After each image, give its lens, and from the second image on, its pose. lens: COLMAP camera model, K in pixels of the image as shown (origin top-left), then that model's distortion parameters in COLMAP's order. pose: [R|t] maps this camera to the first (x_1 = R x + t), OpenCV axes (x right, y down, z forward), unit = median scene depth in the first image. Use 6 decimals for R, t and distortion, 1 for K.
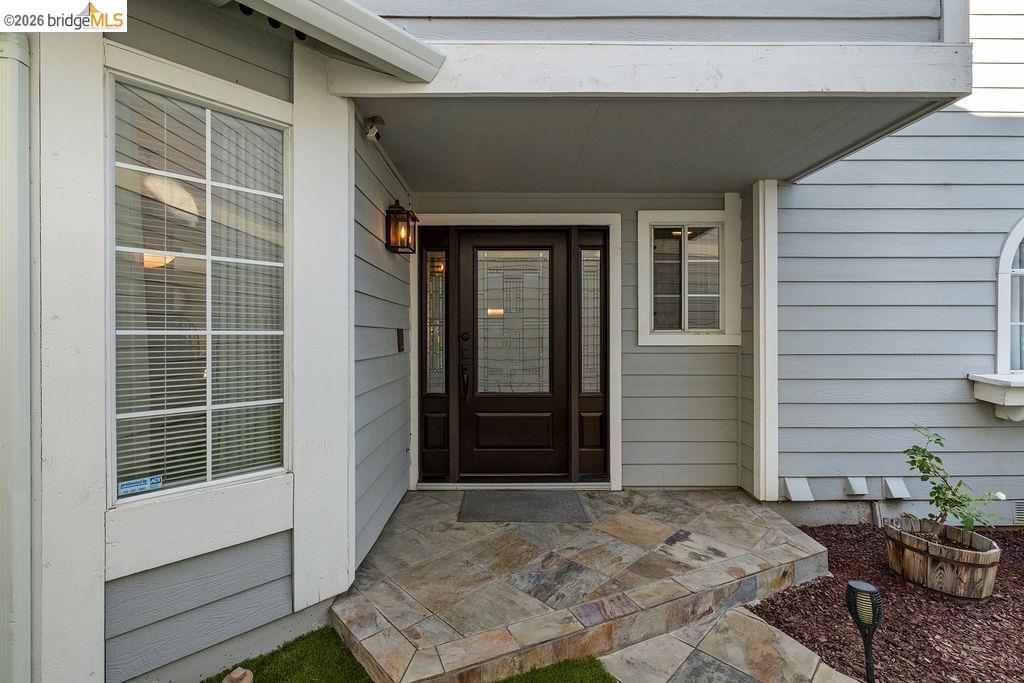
lens RADIAL K [[451.9, 0, 511.0], [0, 451.9, 335.3], [0, 0, 1]] dist [0.003191, 0.000163]
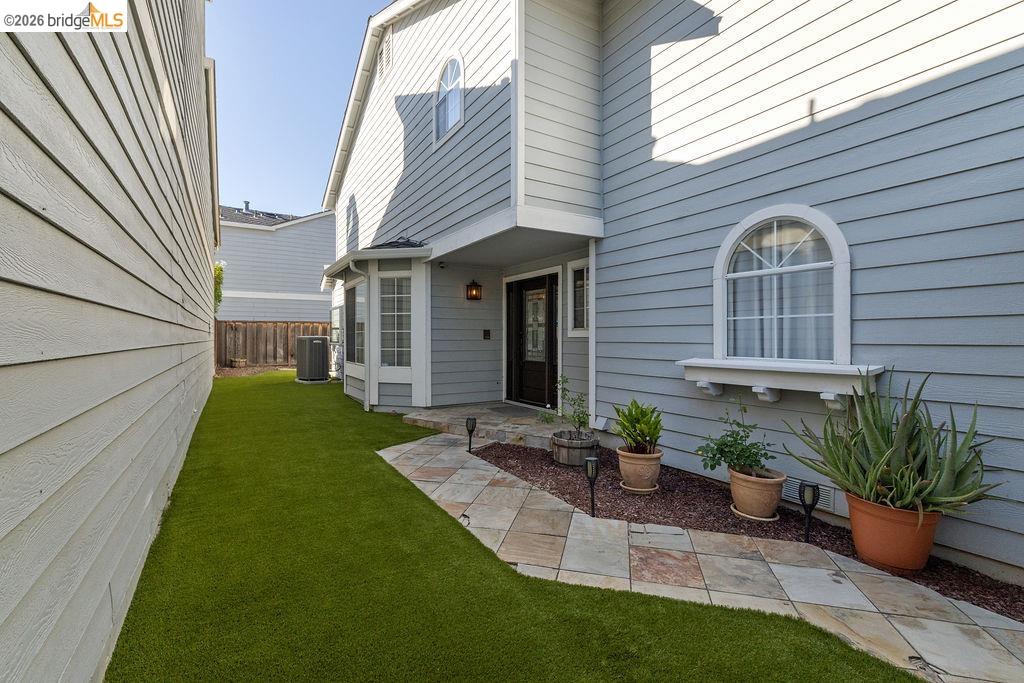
lens RADIAL K [[451.9, 0, 512.0], [0, 451.9, 340.2], [0, 0, 1]] dist [0.003191, 0.000163]
pose [[0.516201, 0.005870, -0.856447, 1.850788], [0.002773, 0.999960, 0.008525, 0.020282], [0.856463, -0.006775, 0.516164, -0.131777]]
